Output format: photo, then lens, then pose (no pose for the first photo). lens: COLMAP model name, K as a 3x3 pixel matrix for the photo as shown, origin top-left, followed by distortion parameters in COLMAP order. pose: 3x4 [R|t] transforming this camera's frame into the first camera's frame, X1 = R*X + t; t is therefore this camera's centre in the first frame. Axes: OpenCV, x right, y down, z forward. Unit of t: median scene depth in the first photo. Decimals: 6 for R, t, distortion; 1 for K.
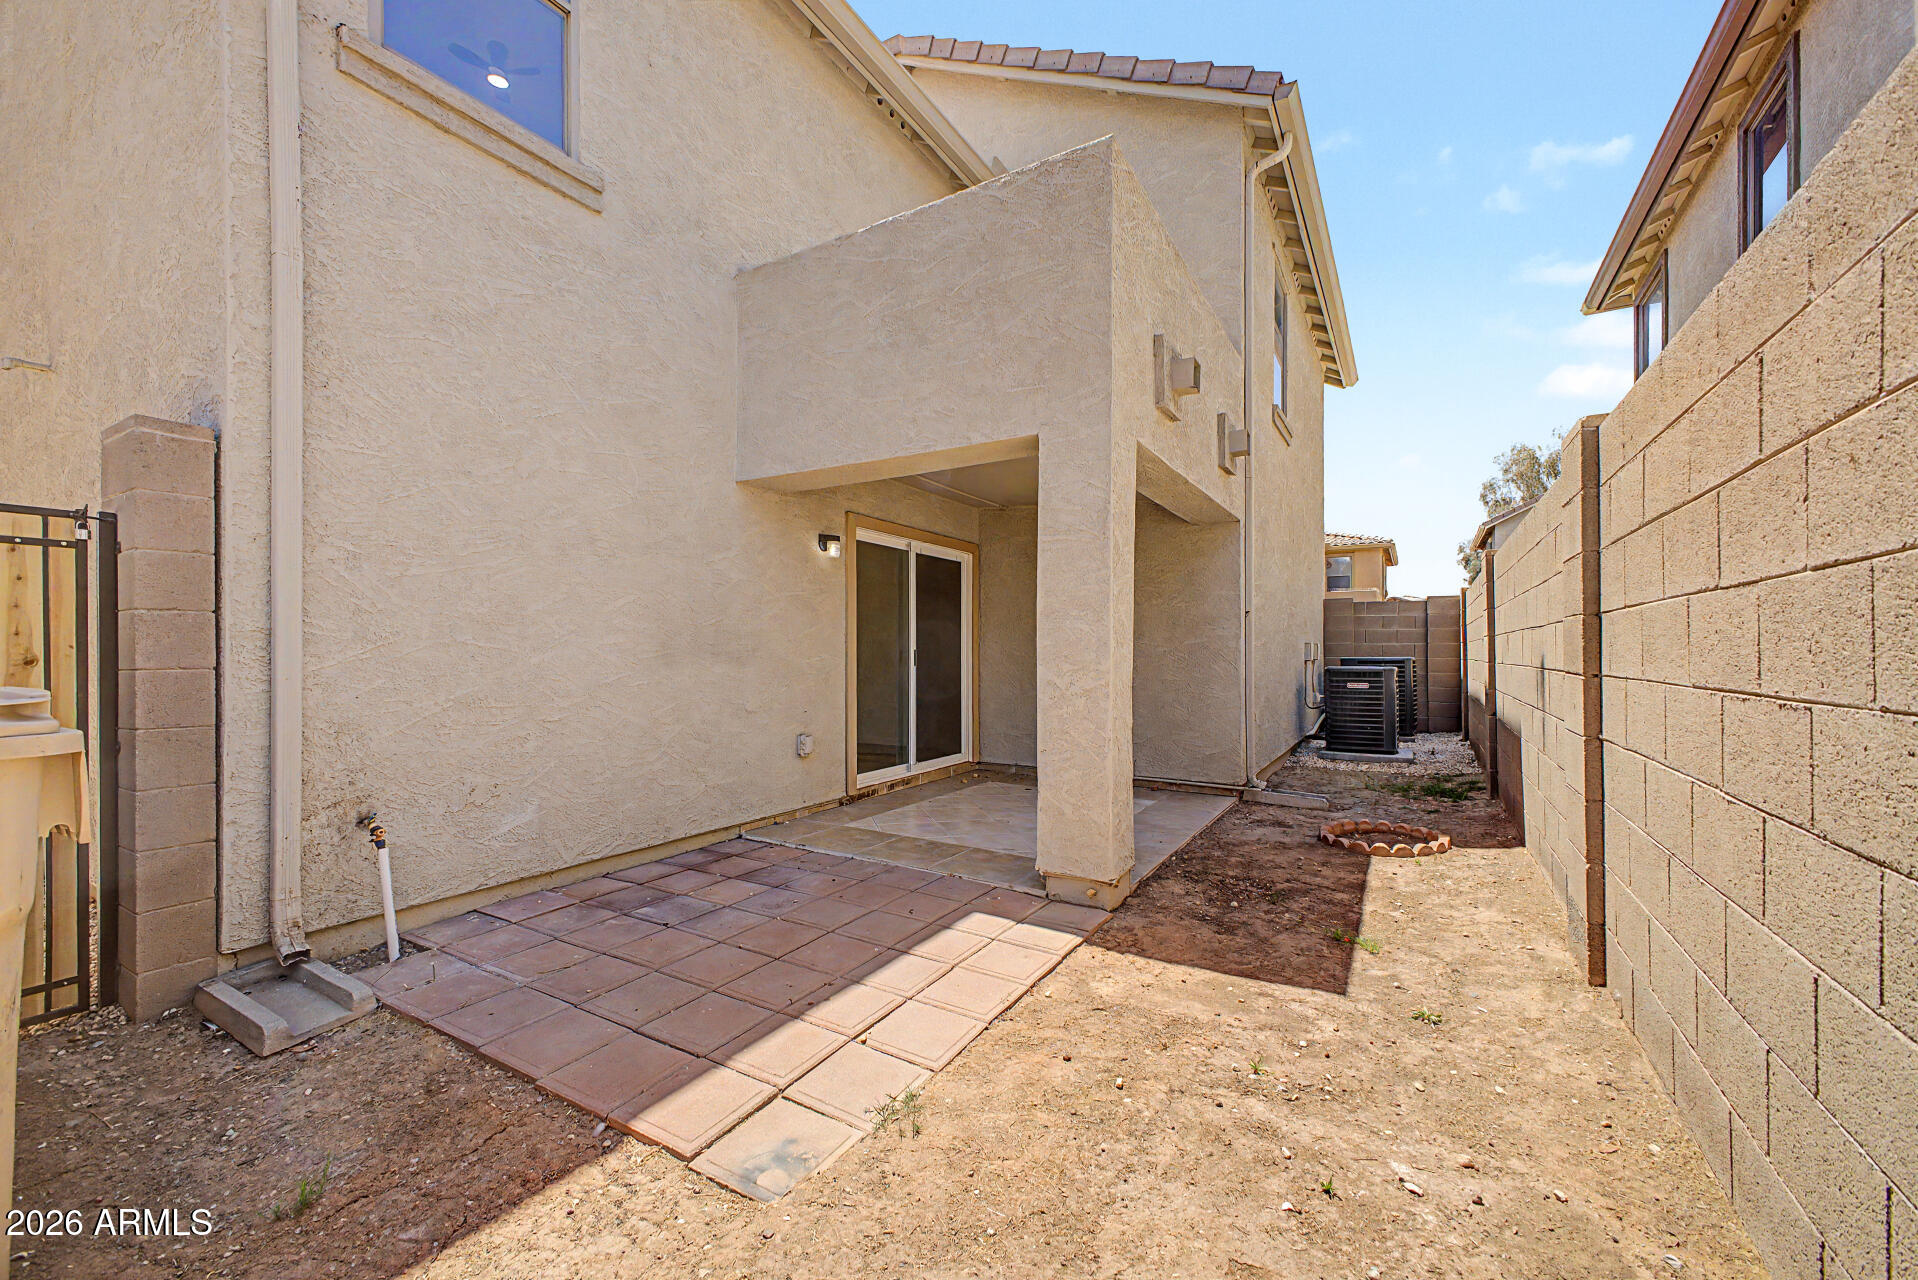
lens RADIAL K [[745.2, 0, 959.0], [0, 745.2, 640.0], [0, 0, 1]] dist [0.001780, -0.000034]
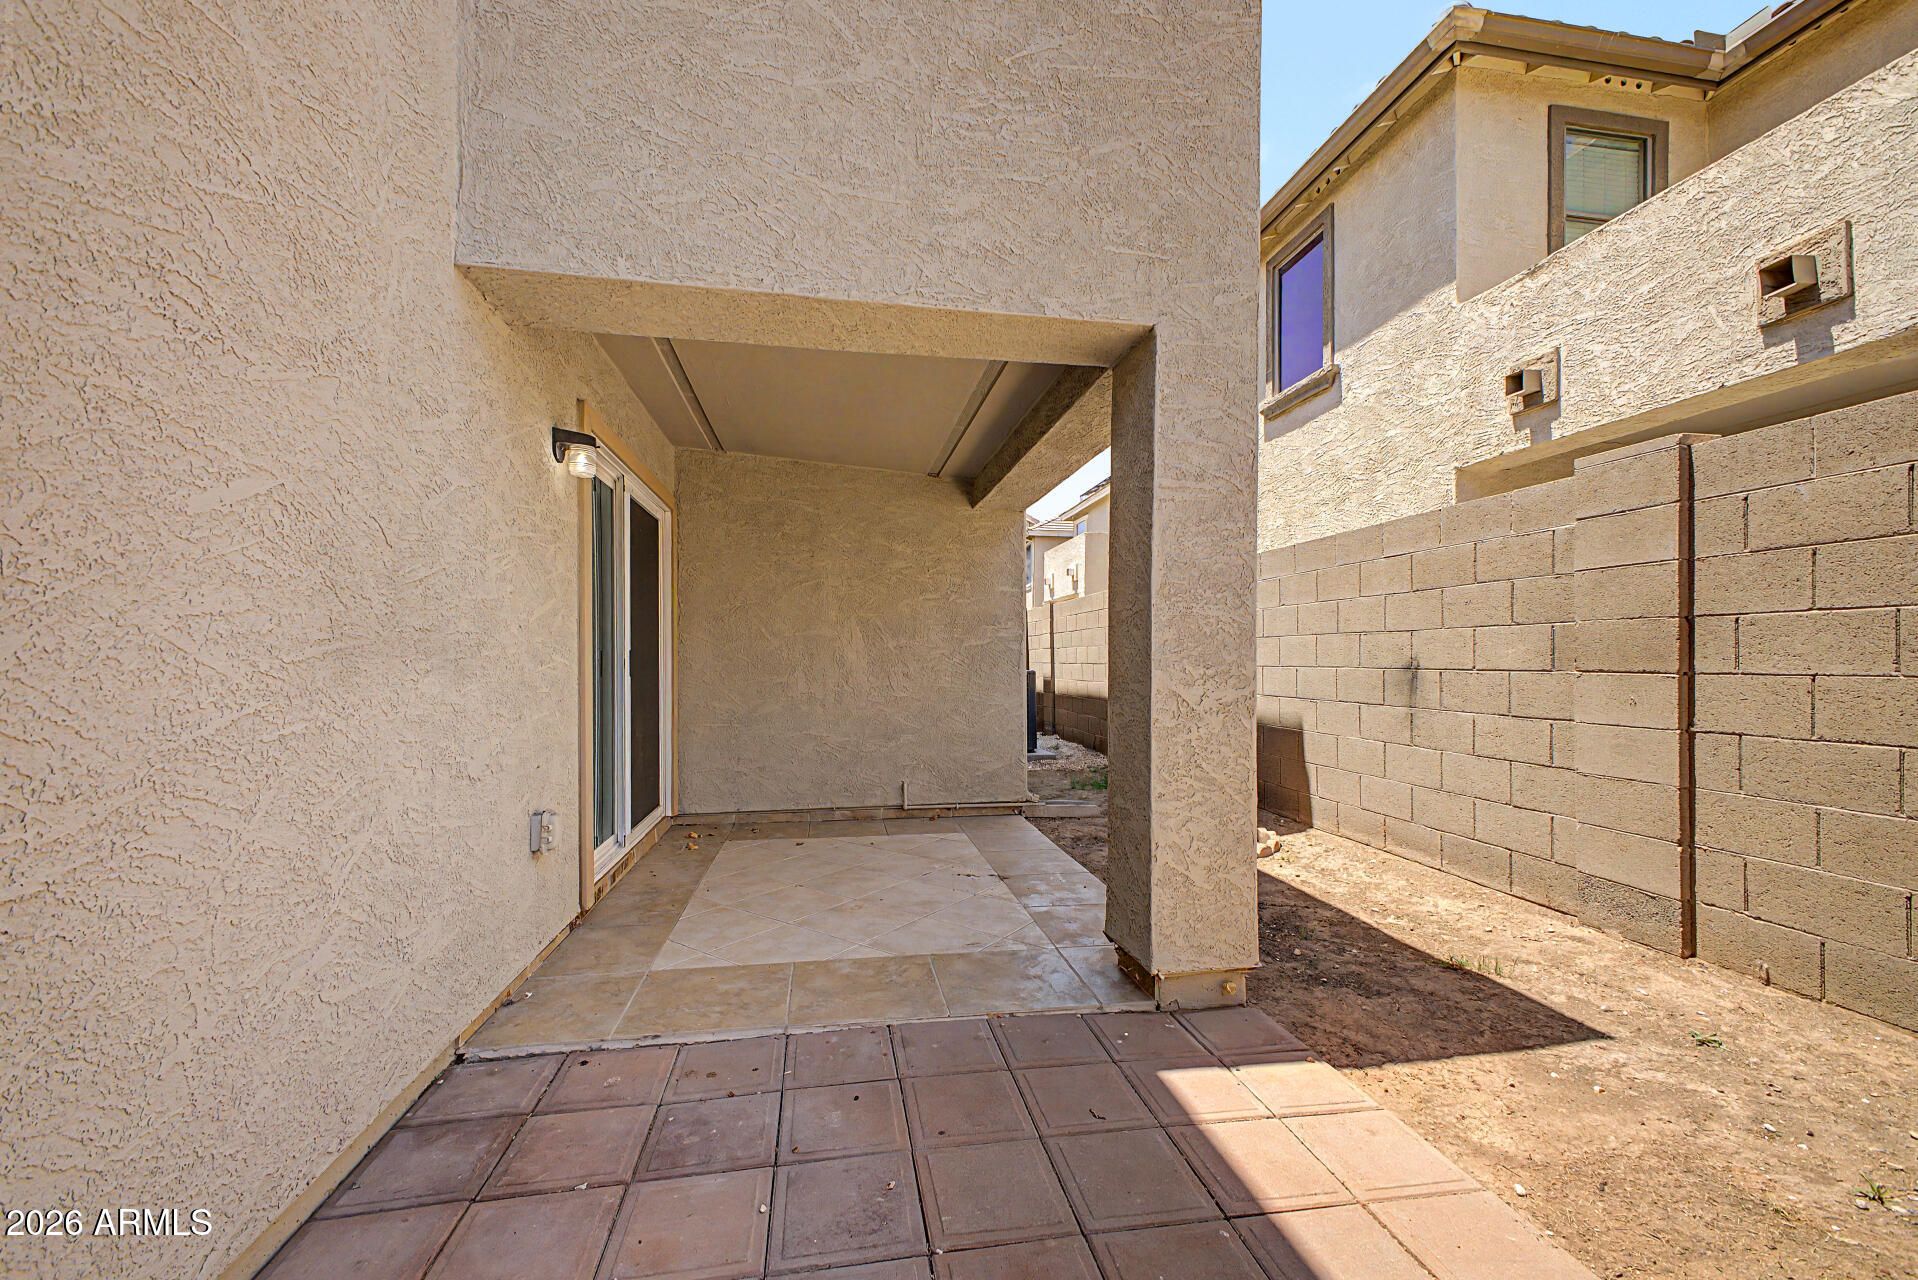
lens RADIAL K [[762.1, 0, 965.6], [0, 762.1, 651.6], [0, 0, 1]] dist [0.005238, -0.000348]
pose [[0.757489, 0.006731, 0.652813, -0.479490], [-0.011677, 0.999927, 0.003240, 0.017851], [-0.652744, -0.010078, 0.757512, 0.596733]]
